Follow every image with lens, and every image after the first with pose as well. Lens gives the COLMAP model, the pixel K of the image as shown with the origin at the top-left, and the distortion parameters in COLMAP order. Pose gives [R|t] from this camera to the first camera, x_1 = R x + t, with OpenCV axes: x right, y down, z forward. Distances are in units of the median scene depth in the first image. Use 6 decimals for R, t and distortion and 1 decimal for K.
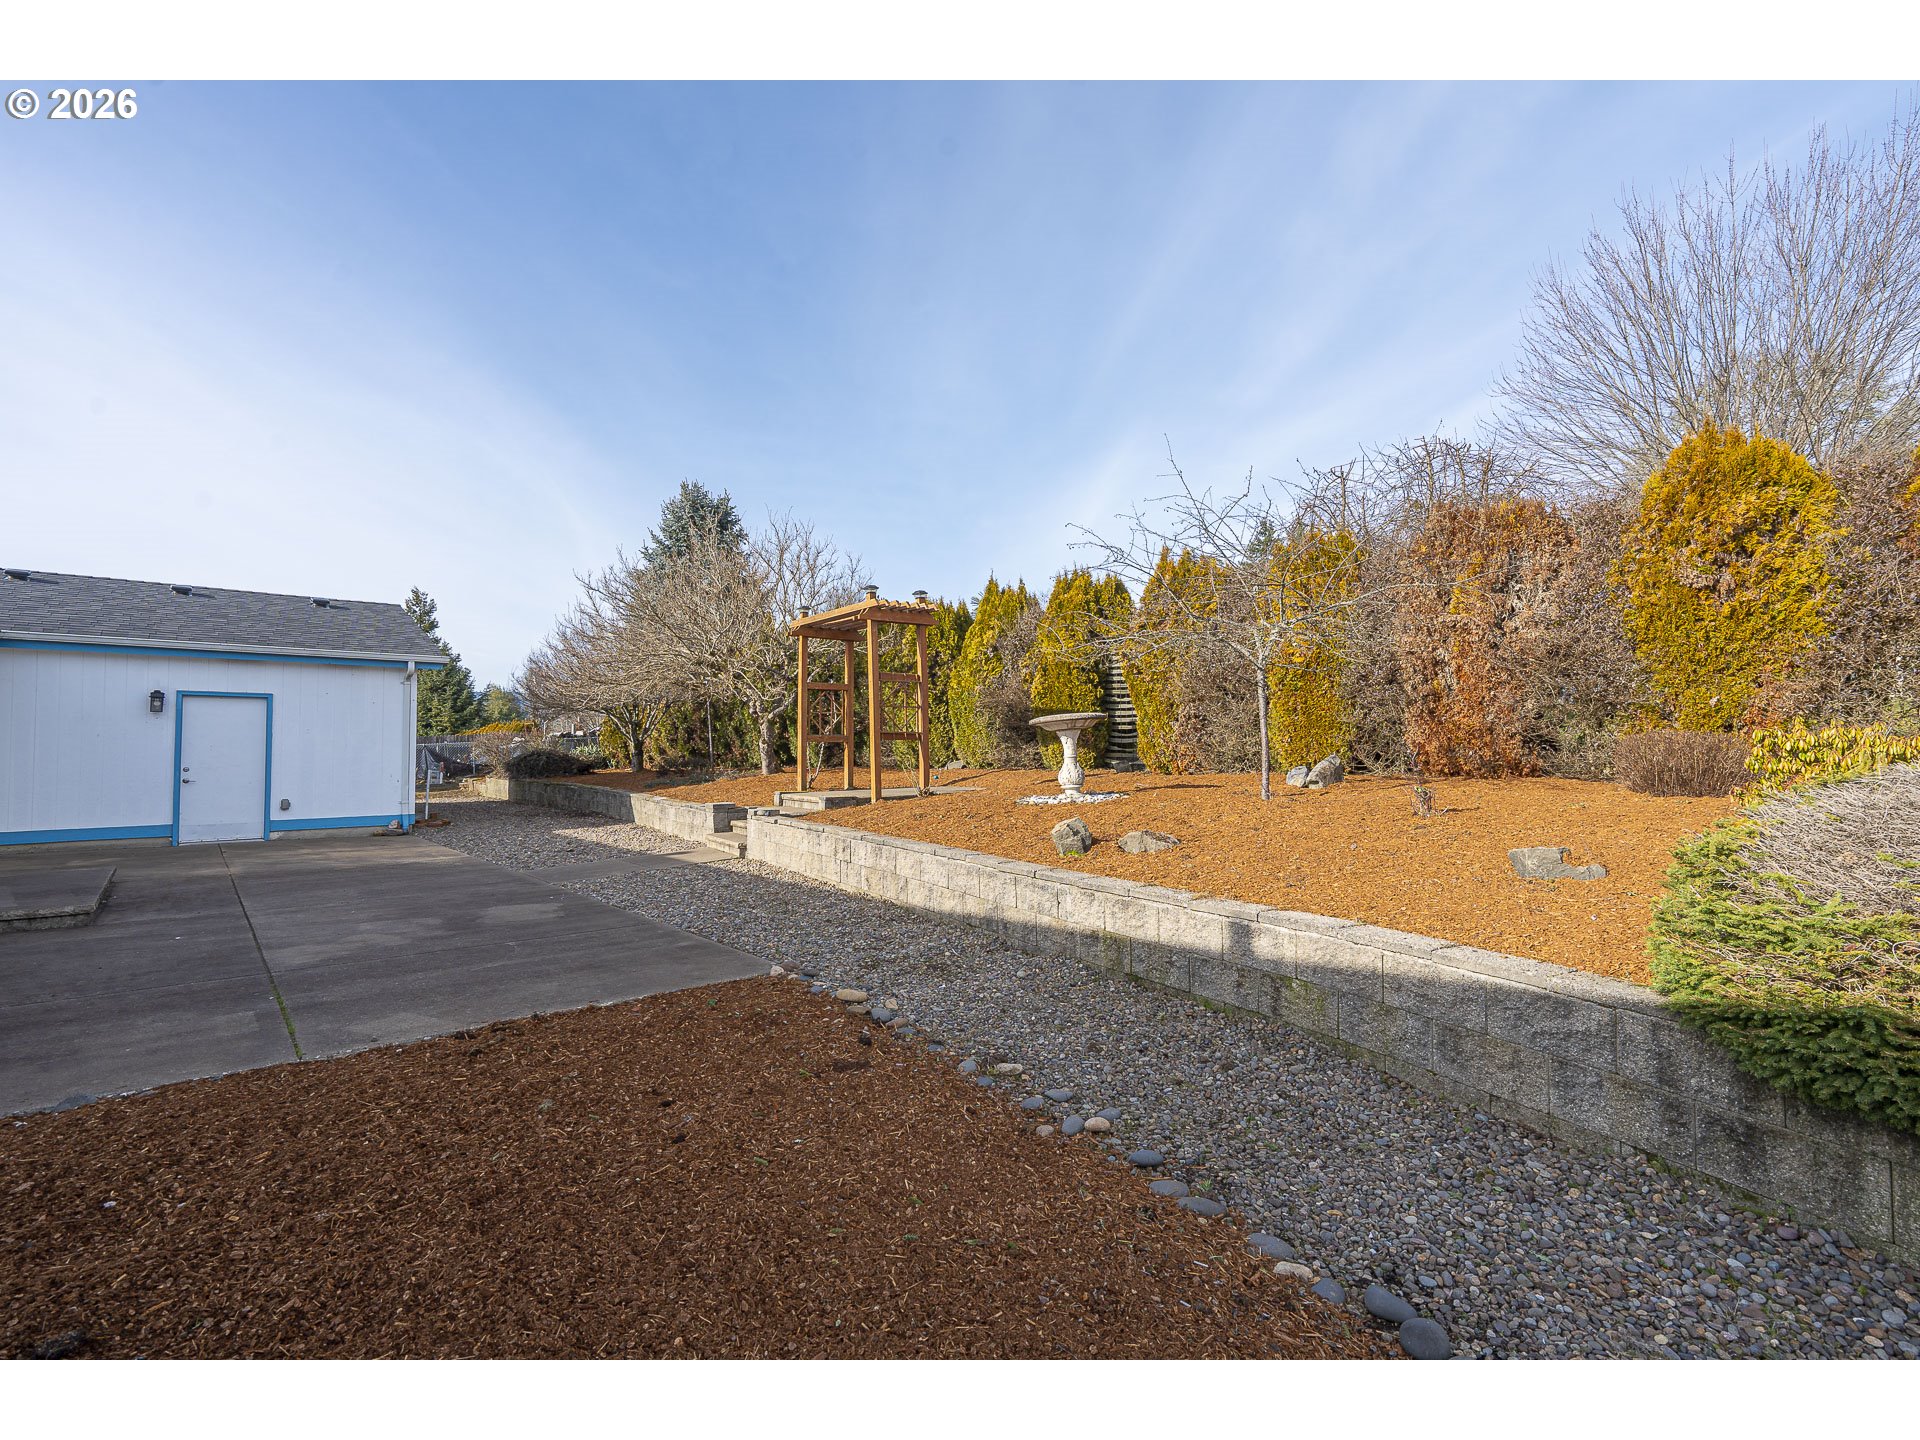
lens RADIAL K [[880.5, 0, 969.5], [0, 880.5, 699.7], [0, 0, 1]] dist [-0.004841, 0.000244]
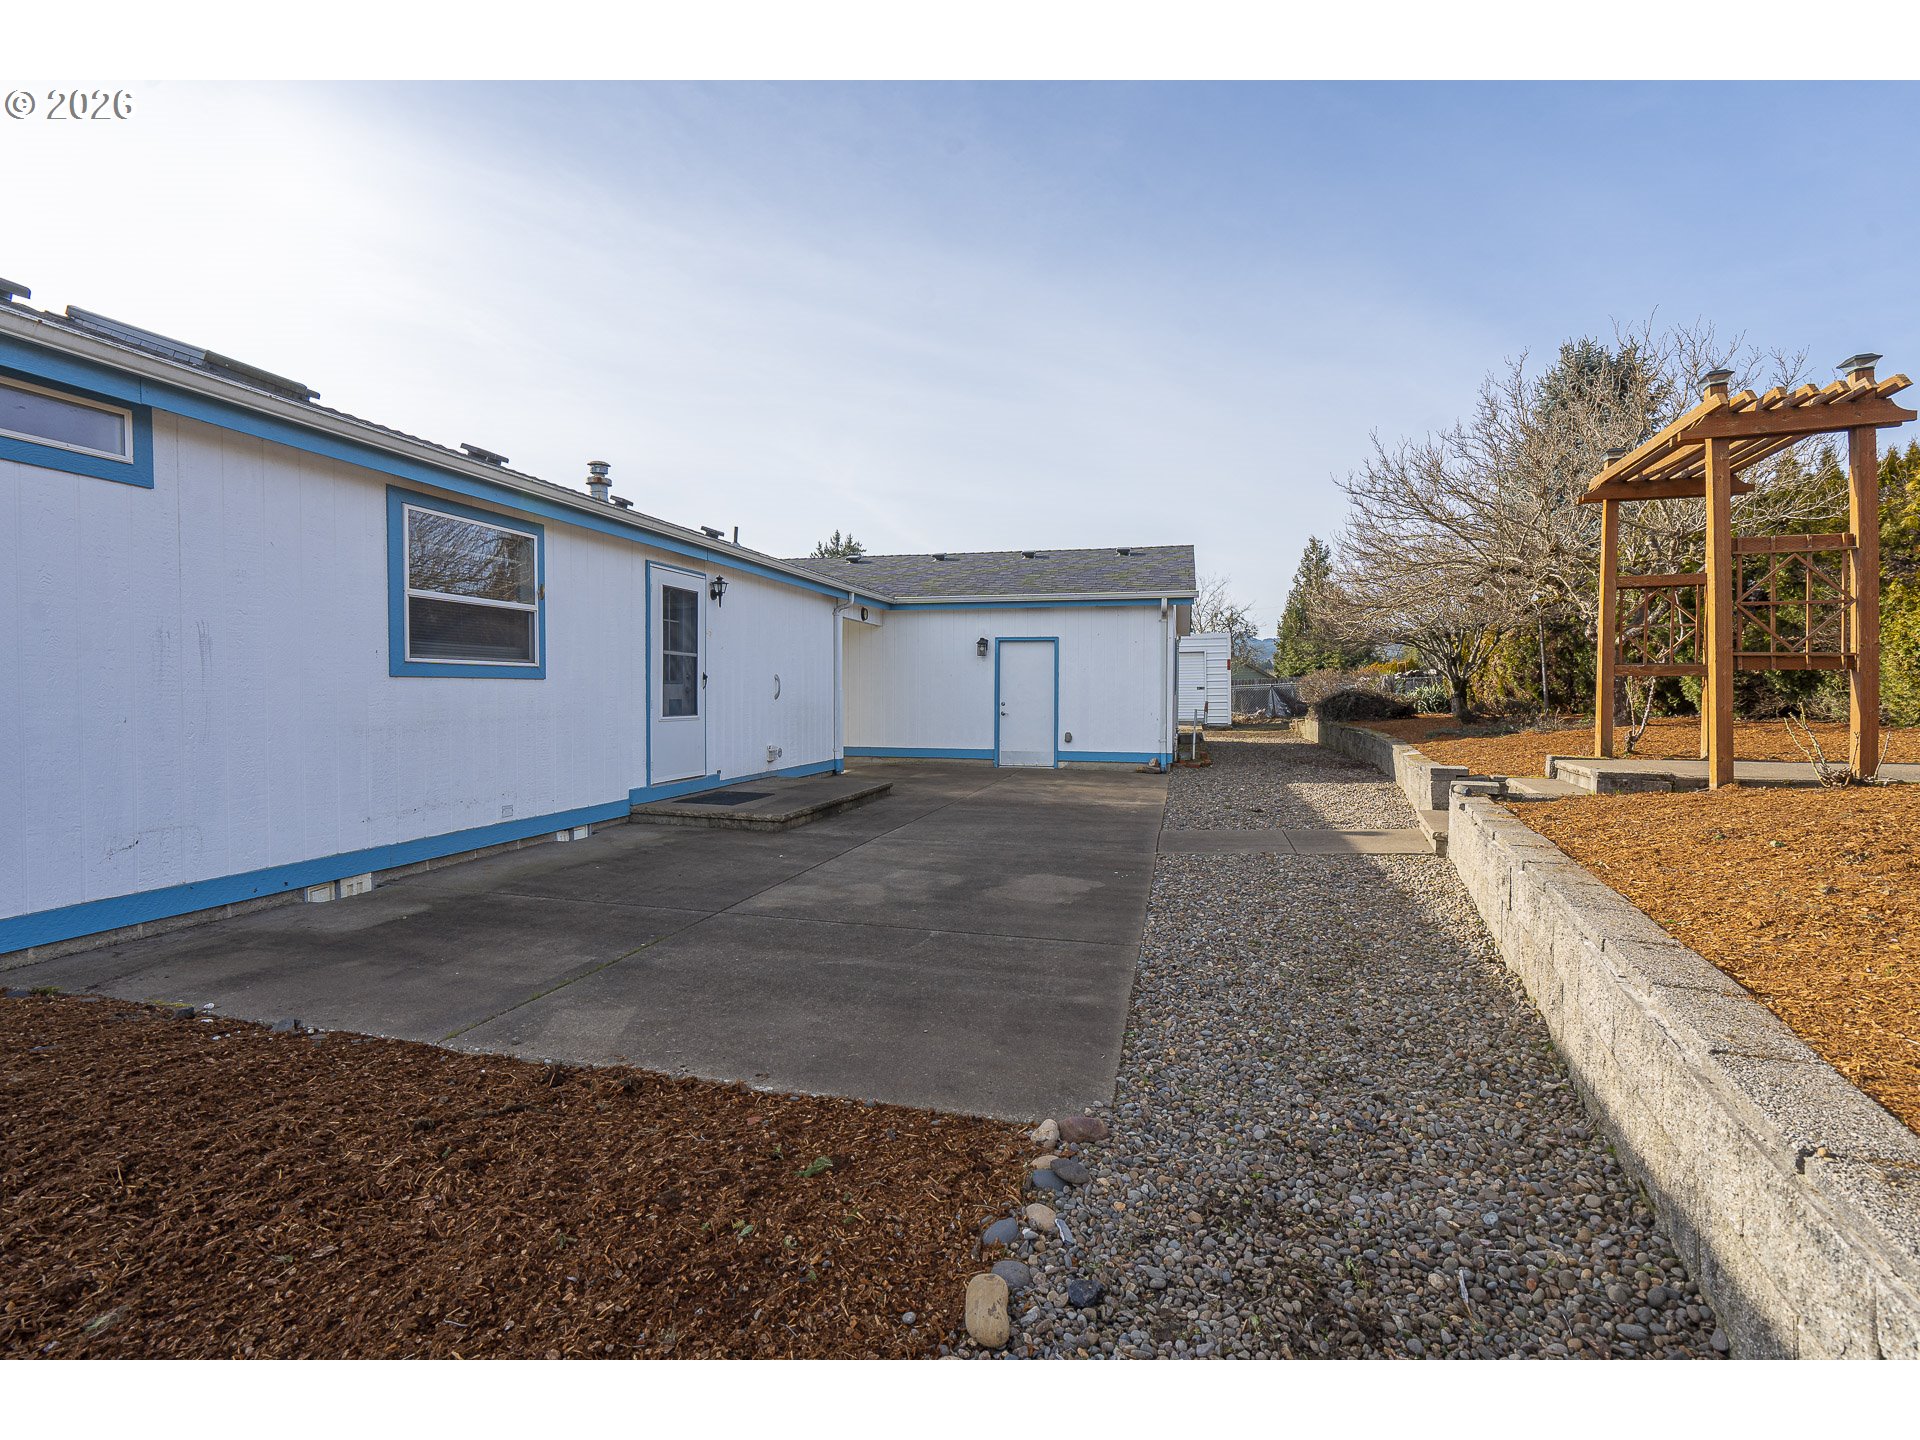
lens RADIAL K [[880.5, 0, 969.5], [0, 880.5, 699.7], [0, 0, 1]] dist [-0.004841, 0.000244]
pose [[0.556537, 0.013328, -0.830716, 0.072895], [0.041233, 0.998196, 0.043639, 0.021957], [0.829799, -0.058539, 0.554983, 0.328492]]
